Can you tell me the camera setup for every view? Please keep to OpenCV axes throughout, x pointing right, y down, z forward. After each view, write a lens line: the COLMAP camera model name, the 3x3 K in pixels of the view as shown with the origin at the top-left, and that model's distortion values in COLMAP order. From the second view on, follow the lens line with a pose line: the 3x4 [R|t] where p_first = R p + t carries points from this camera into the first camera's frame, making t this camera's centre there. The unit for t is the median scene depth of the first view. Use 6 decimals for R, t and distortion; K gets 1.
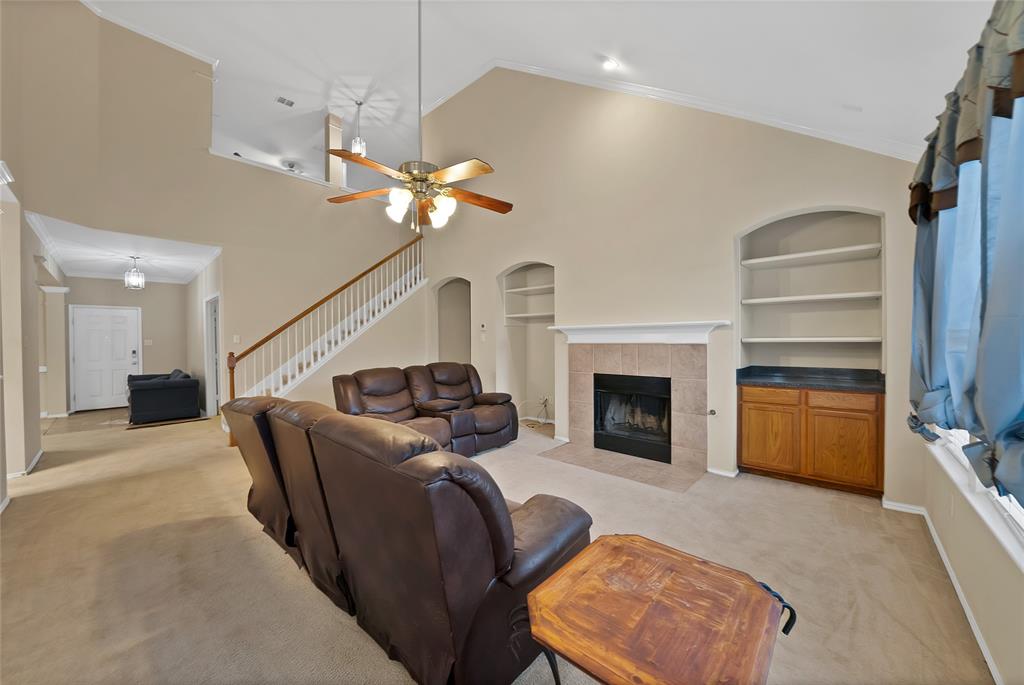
lens RADIAL K [[368.6, 0, 507.3], [0, 368.6, 347.0], [0, 0, 1]] dist [-0.002911, -0.000133]
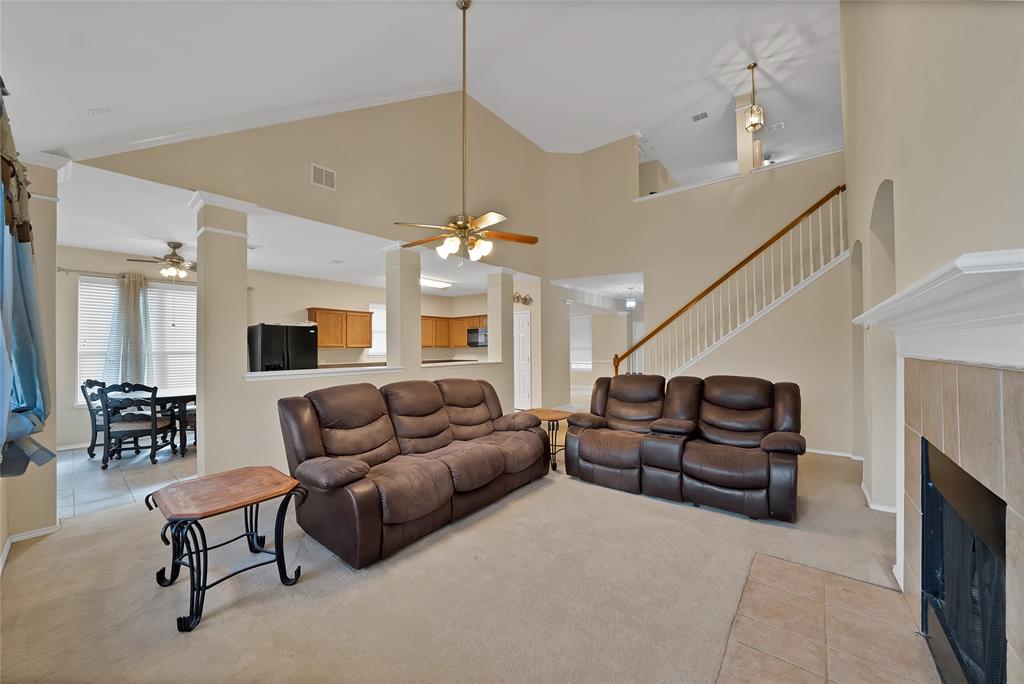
lens RADIAL K [[368.6, 0, 507.3], [0, 368.6, 346.5], [0, 0, 1]] dist [-0.002911, -0.000133]
pose [[0.087376, 0.009065, -0.996134, 0.549027], [-0.015219, 0.999854, 0.007764, -0.019445], [0.996059, 0.014482, 0.087502, 0.513855]]
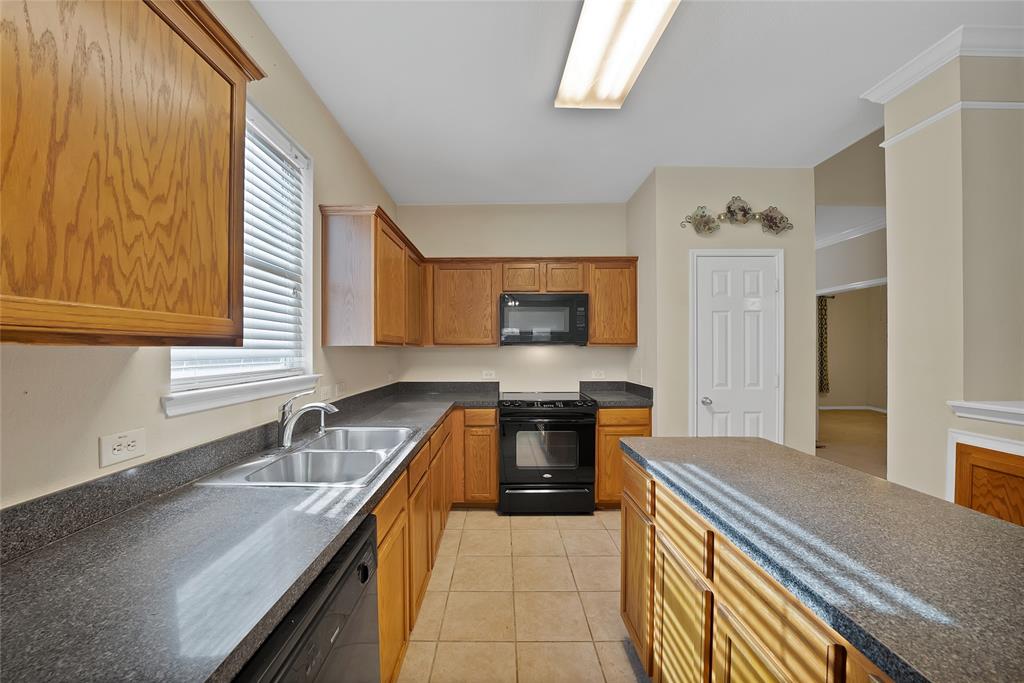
lens RADIAL K [[368.6, 0, 507.3], [0, 368.6, 346.0], [0, 0, 1]] dist [-0.002911, -0.000133]
pose [[0.684779, 0.007451, -0.728713, -1.057054], [-0.021370, 0.999723, -0.009860, 0.009839], [0.728438, 0.022324, 0.684748, -0.029991]]
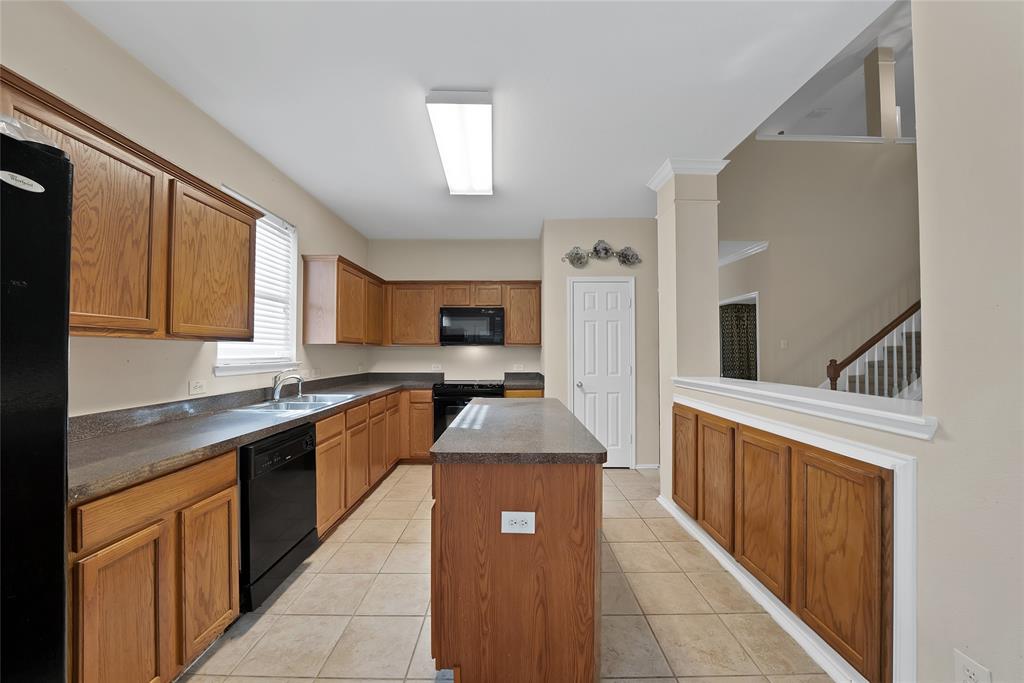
lens RADIAL K [[372.0, 0, 513.6], [0, 372.0, 339.5], [0, 0, 1]] dist [-0.001291, -0.000105]
pose [[0.677358, -0.009660, -0.735590, -0.718460], [-0.024430, 0.999067, -0.035616, 0.018009], [0.735248, 0.042095, 0.676490, -0.075659]]
